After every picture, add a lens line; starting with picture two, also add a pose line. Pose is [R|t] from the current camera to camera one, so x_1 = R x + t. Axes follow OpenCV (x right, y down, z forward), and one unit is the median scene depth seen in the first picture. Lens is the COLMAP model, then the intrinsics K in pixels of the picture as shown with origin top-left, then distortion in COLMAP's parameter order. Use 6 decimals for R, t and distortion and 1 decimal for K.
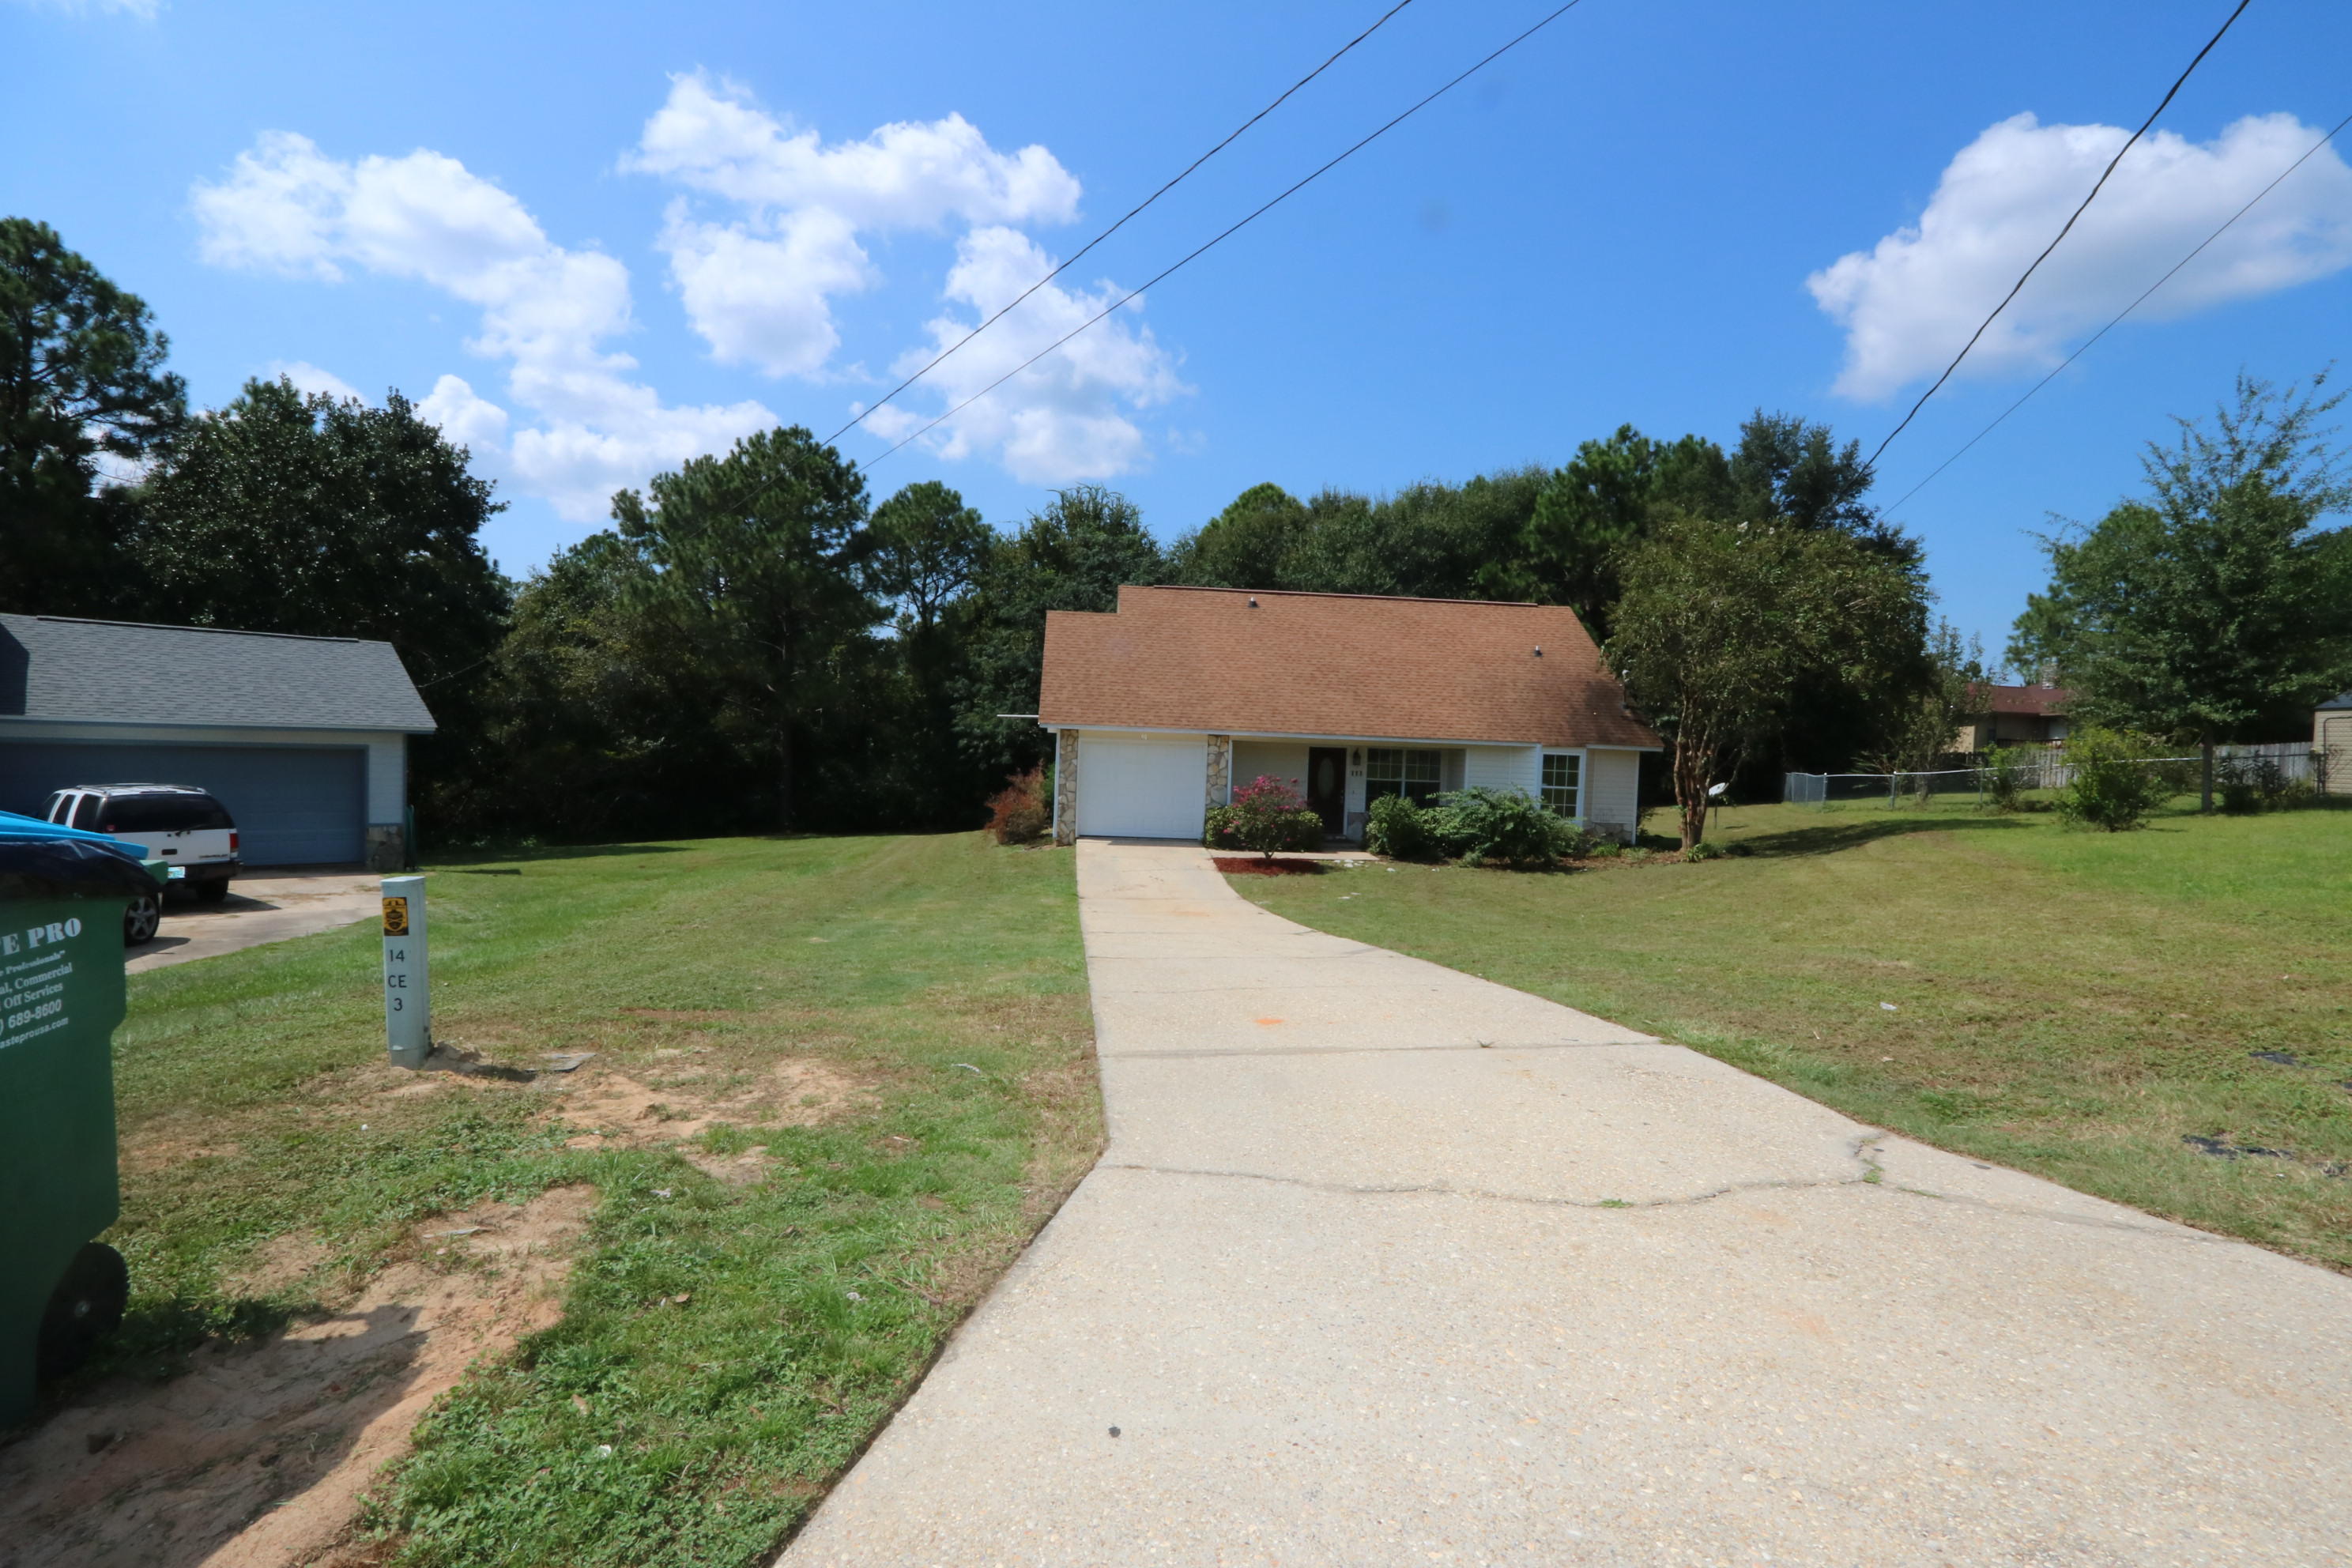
lens RADIAL K [[1082.3, 0, 1172.2], [0, 1082.3, 791.6], [0, 0, 1]] dist [-0.014311, 0.001811]
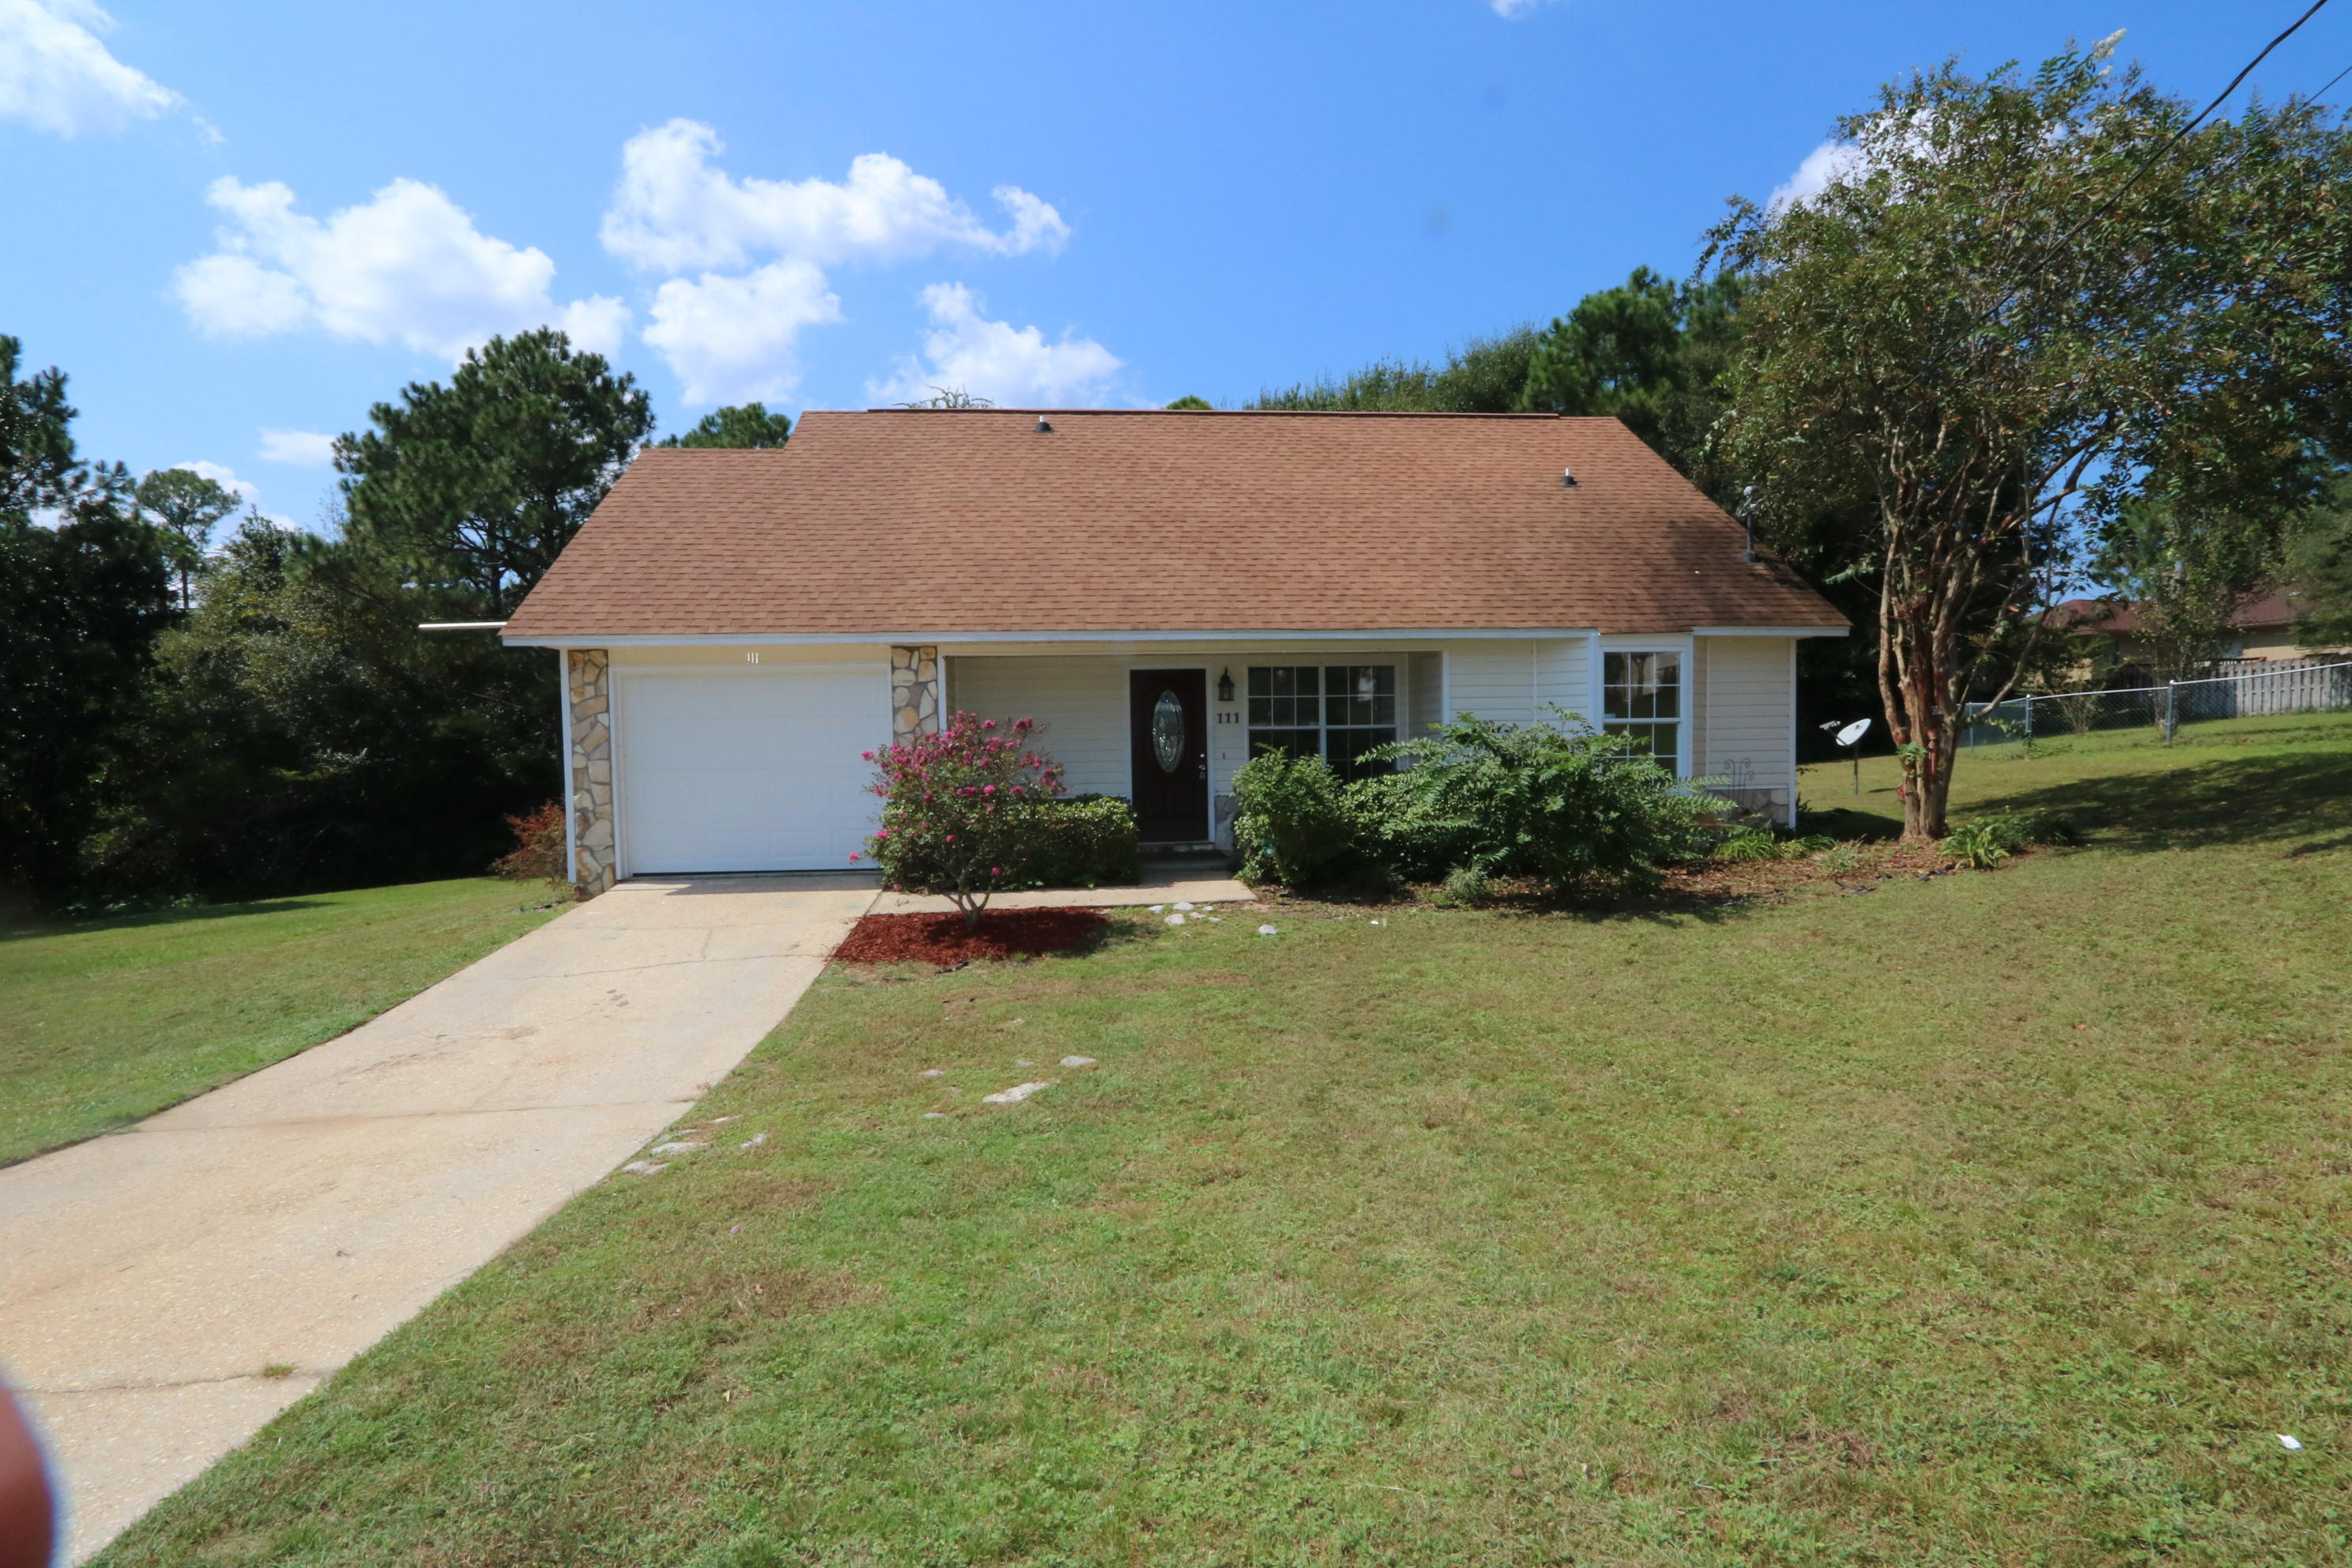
lens RADIAL K [[1082.3, 0, 1178.7], [0, 1082.3, 779.2], [0, 0, 1]] dist [-0.014311, 0.001811]
pose [[0.998547, -0.053158, 0.008877, 0.147806], [0.053252, 0.998525, -0.010618, 0.016295], [-0.008299, 0.011076, 0.999904, 0.521392]]
